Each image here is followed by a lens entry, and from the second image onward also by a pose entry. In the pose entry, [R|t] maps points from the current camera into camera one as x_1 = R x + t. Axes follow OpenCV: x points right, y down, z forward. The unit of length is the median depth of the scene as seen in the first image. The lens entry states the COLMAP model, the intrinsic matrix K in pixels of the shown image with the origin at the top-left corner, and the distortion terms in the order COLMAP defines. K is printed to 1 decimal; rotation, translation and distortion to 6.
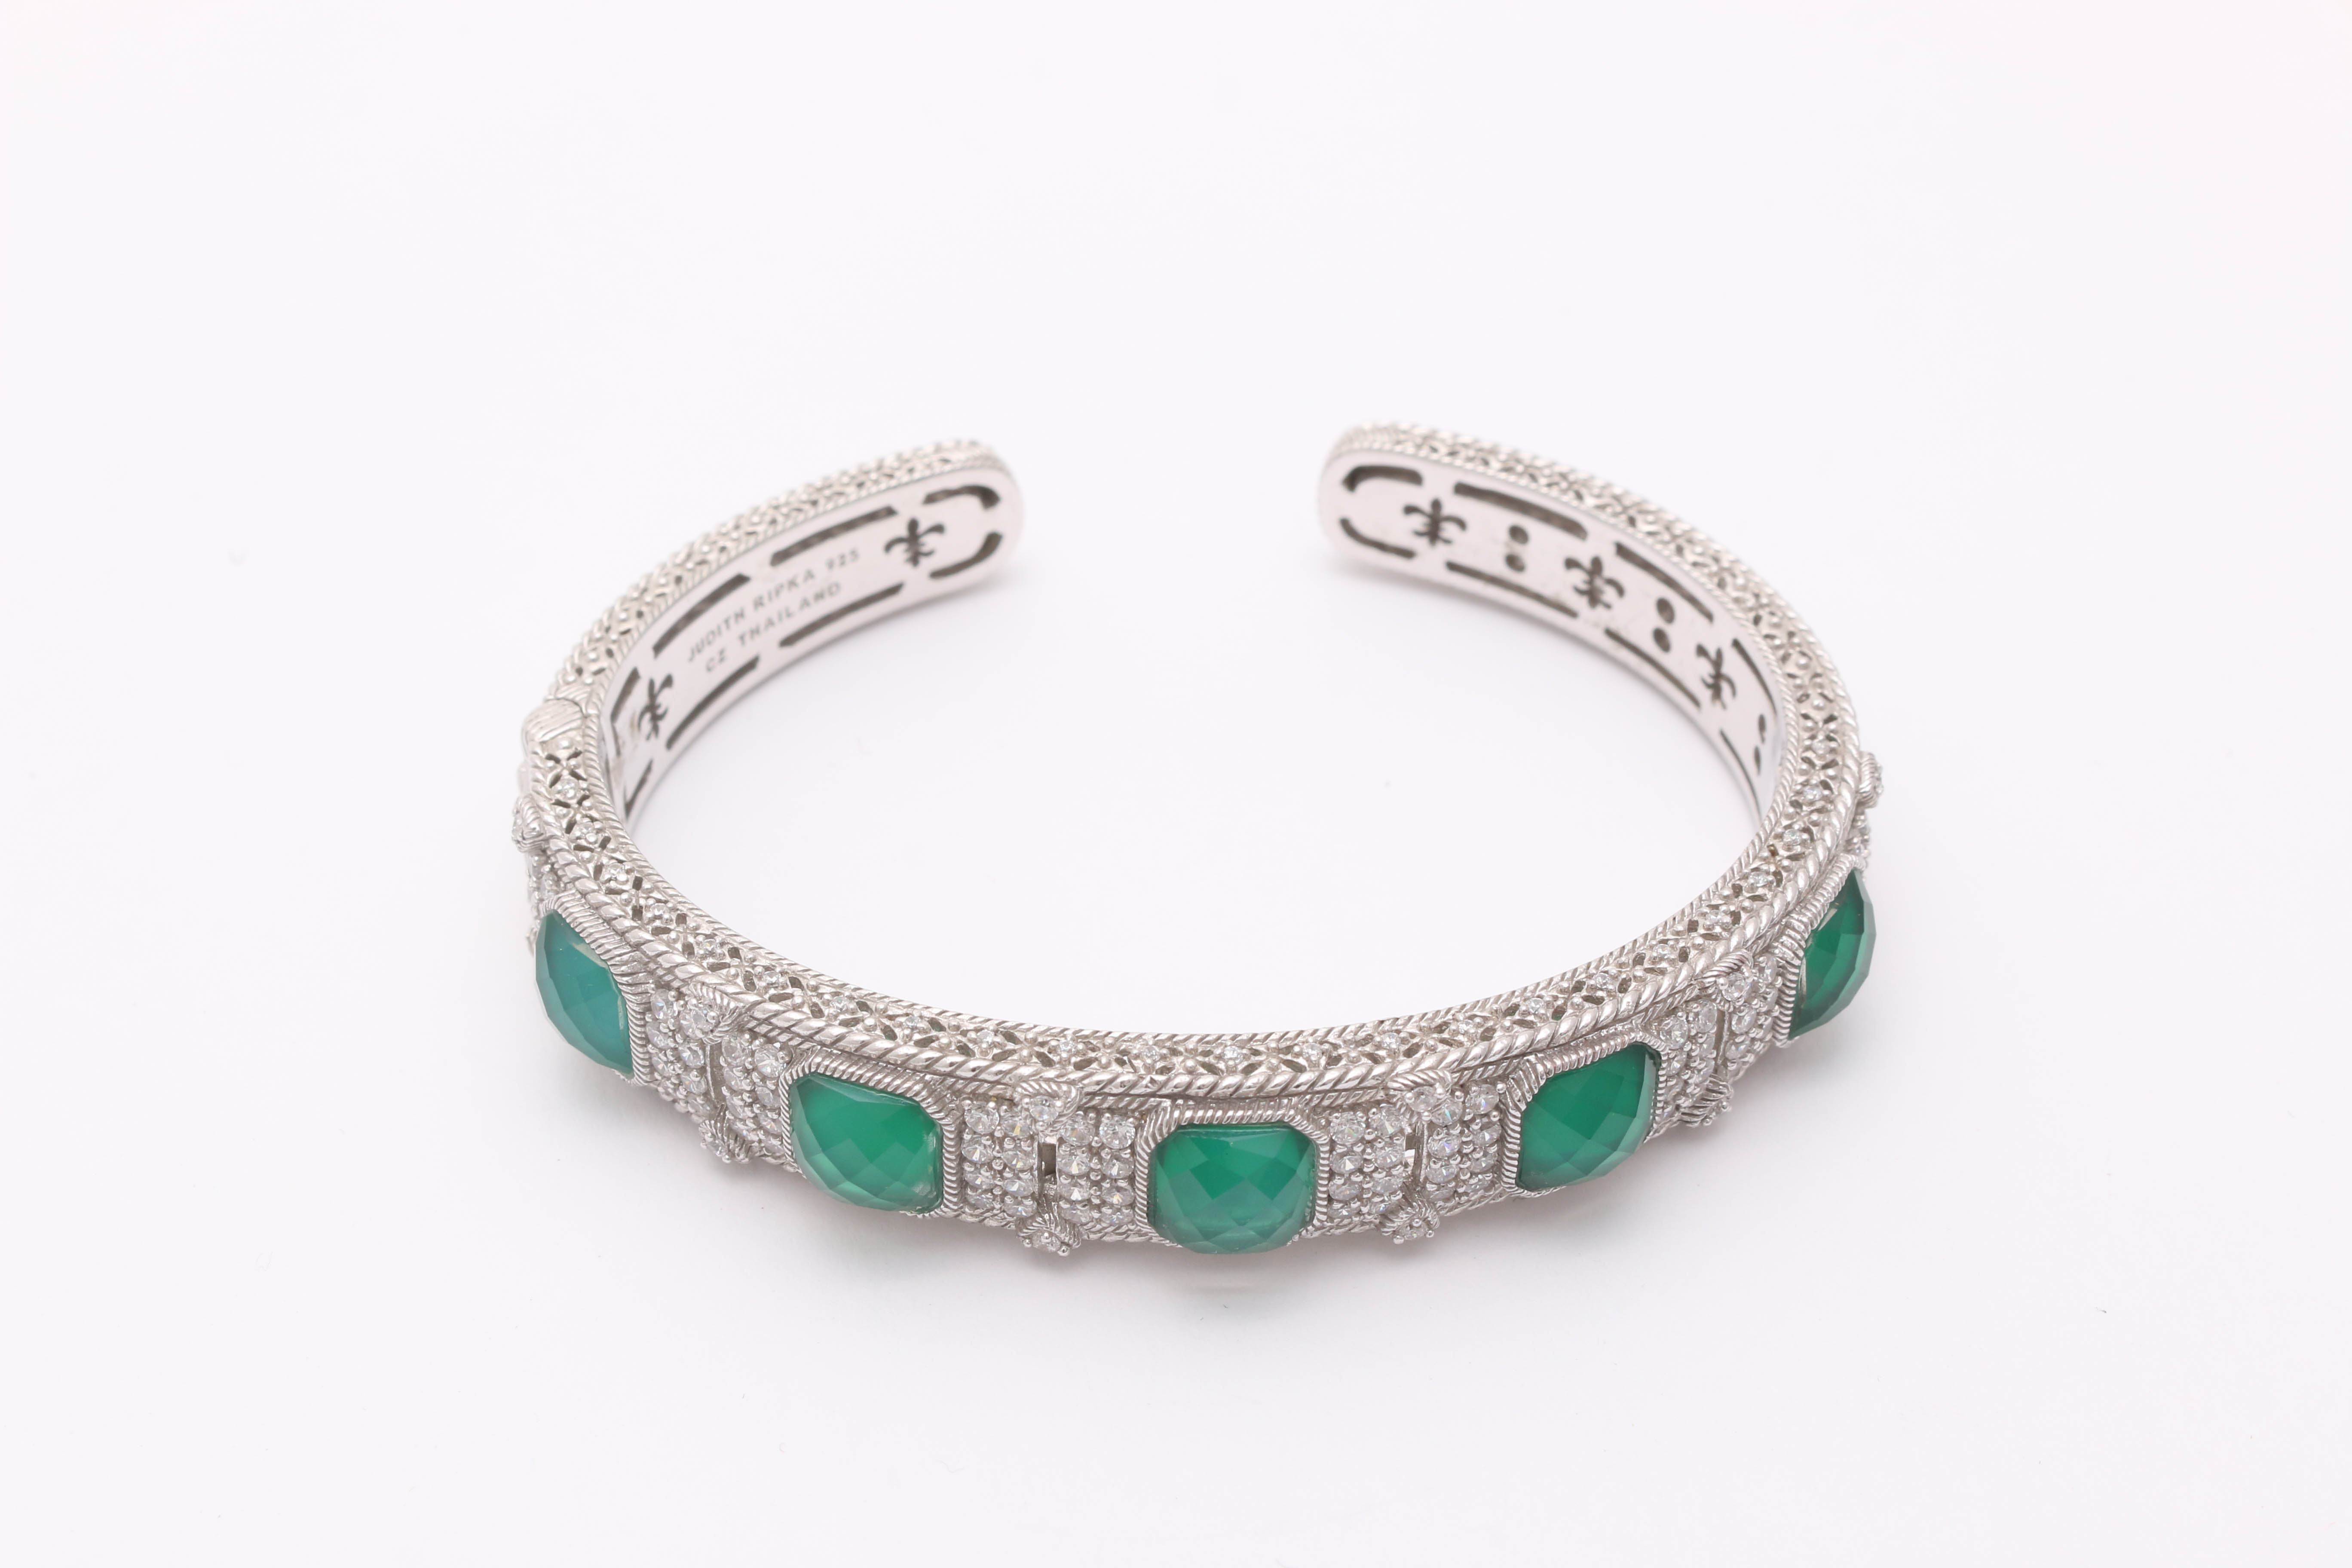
lens RADIAL K [[3783.0, 0, 1176.0], [0, 3783.0, 784.0], [0, 0, 1]] dist [0.015235, 0.012212]
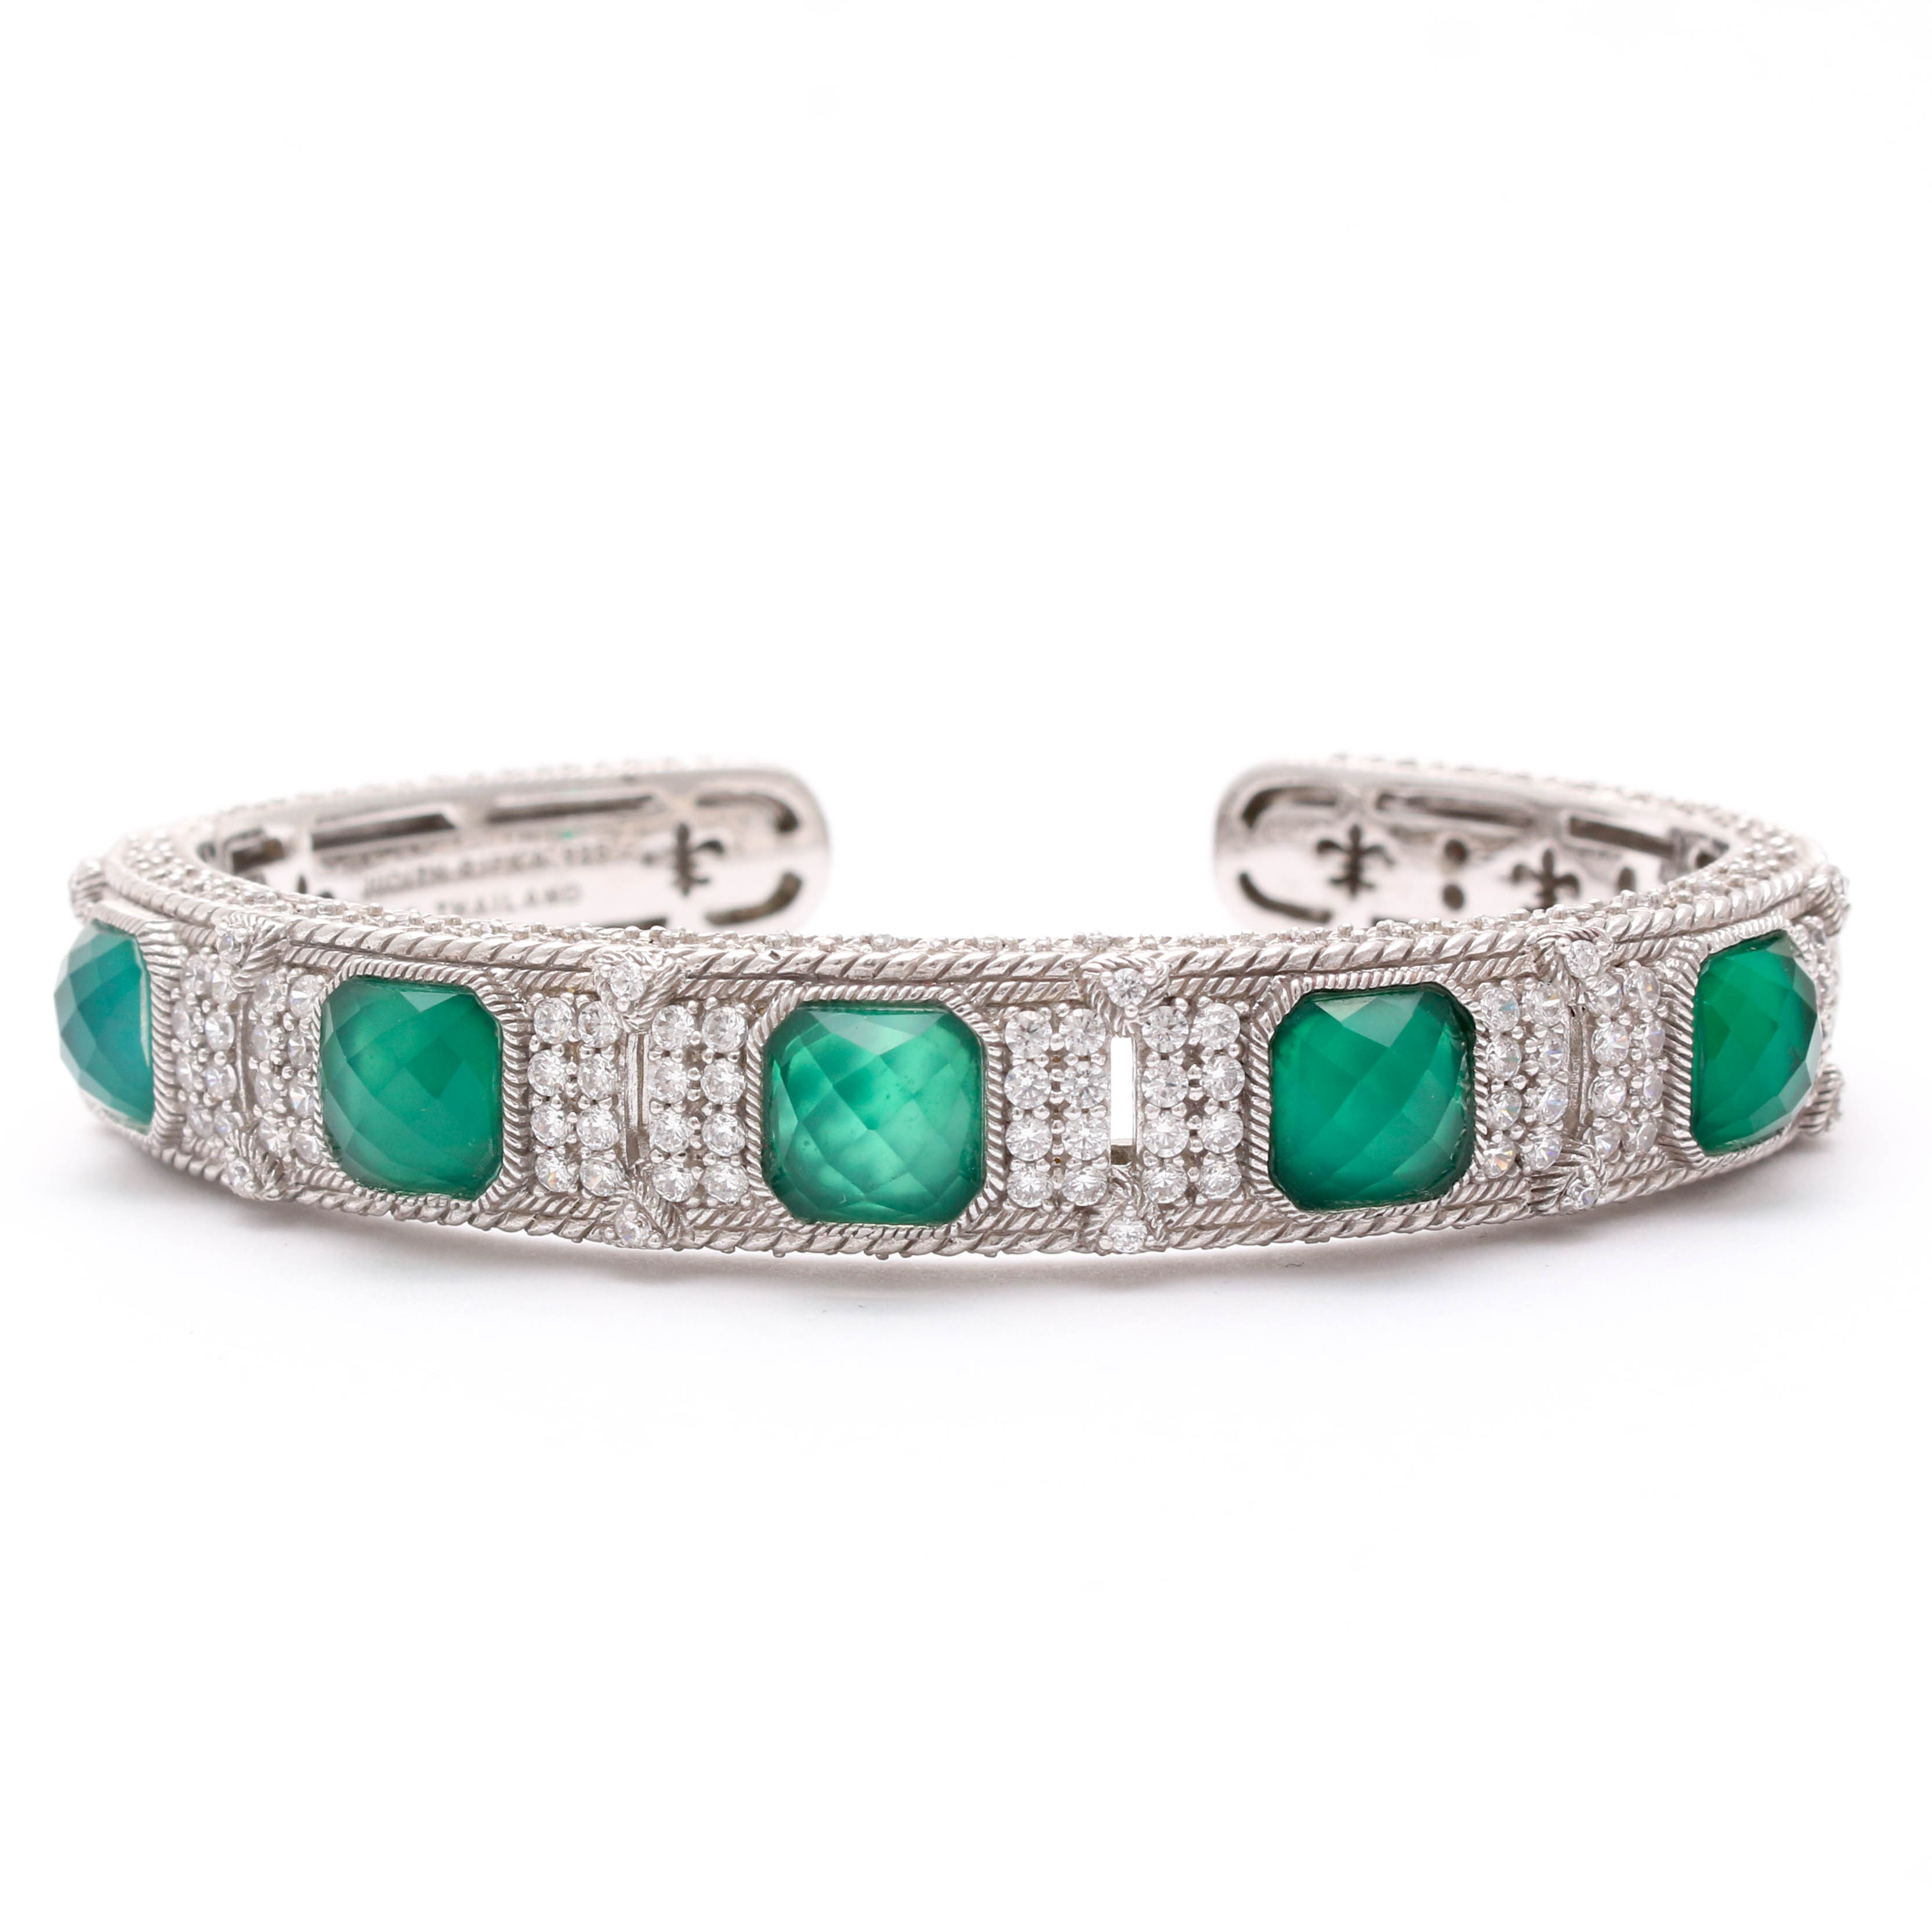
lens RADIAL K [[5334.5, 0, 966.0], [0, 5334.5, 966.0], [0, 0, 1]] dist [-0.029767, -0.847374]
pose [[0.986959, 0.007885, -0.160776, 0.198277], [-0.085714, 0.871165, -0.483452, 0.577326], [0.136250, 0.490928, 0.860480, 0.081591]]
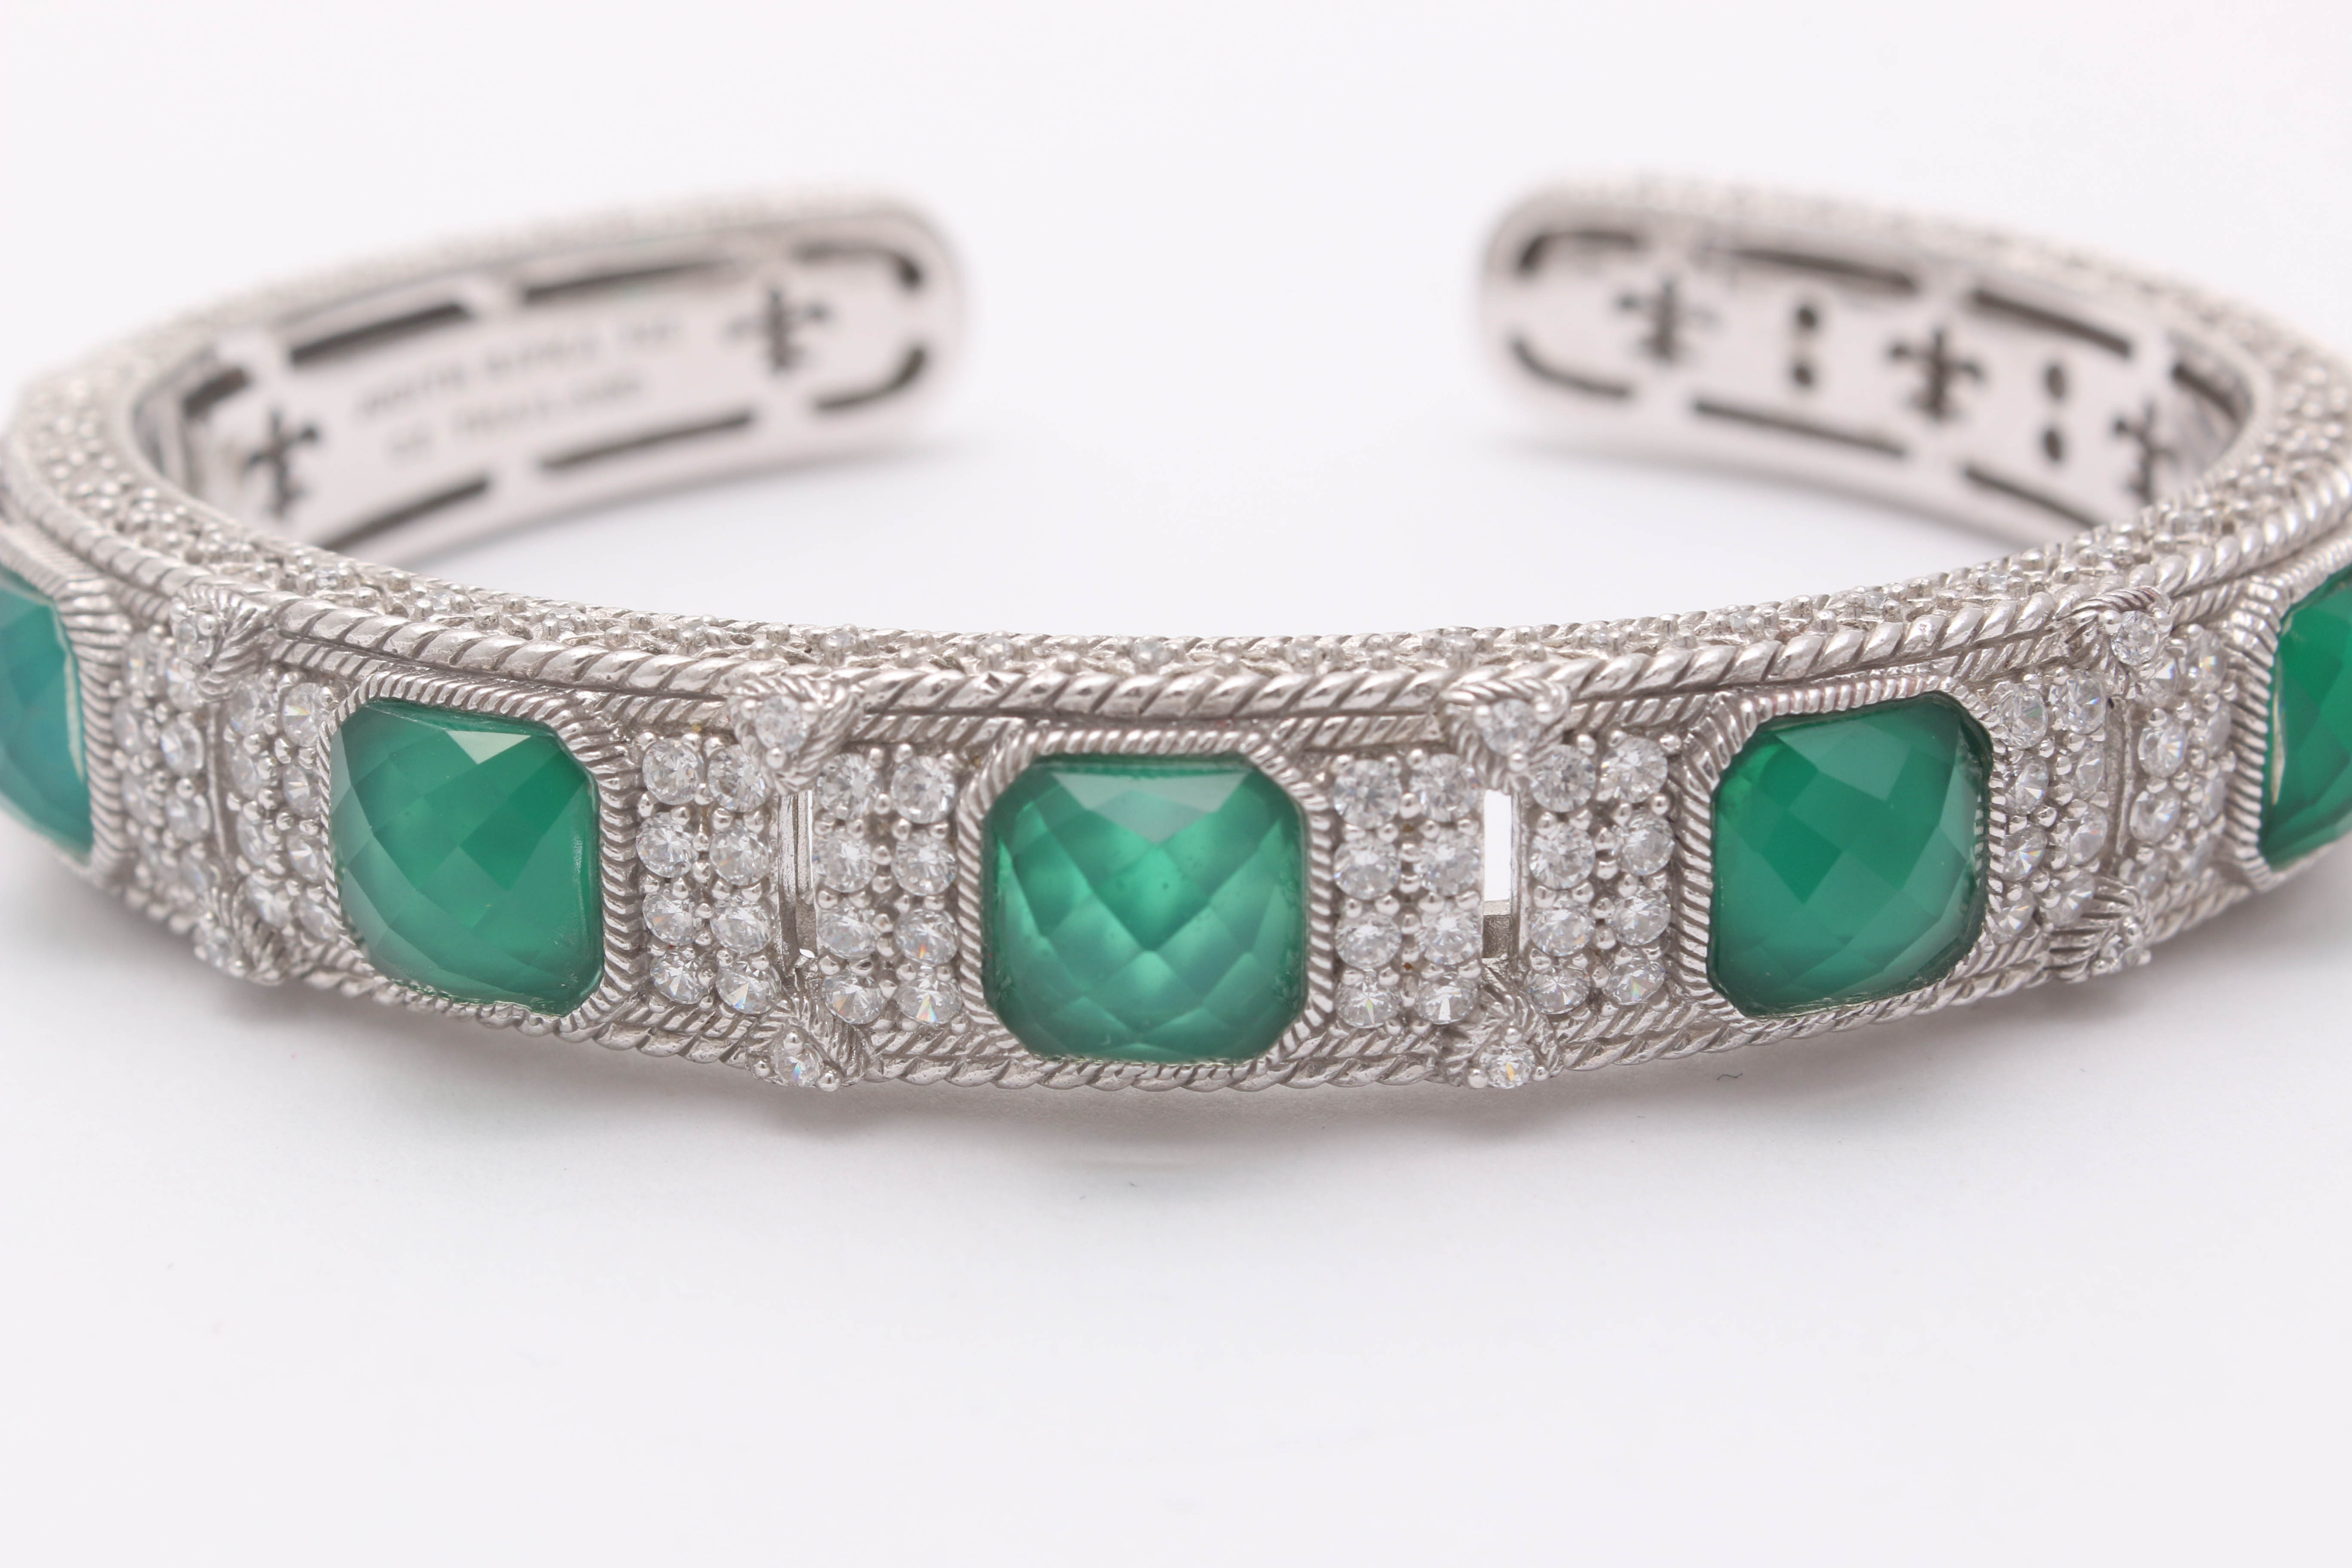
lens RADIAL K [[5138.5, 0, 1141.1], [0, 5138.5, 784.9], [0, 0, 1]] dist [-0.041854, -0.104574]
pose [[0.994288, 0.009564, -0.106303, 0.087362], [-0.044255, 0.943270, -0.329064, 0.315287], [0.097125, 0.331888, 0.938305, 0.329650]]
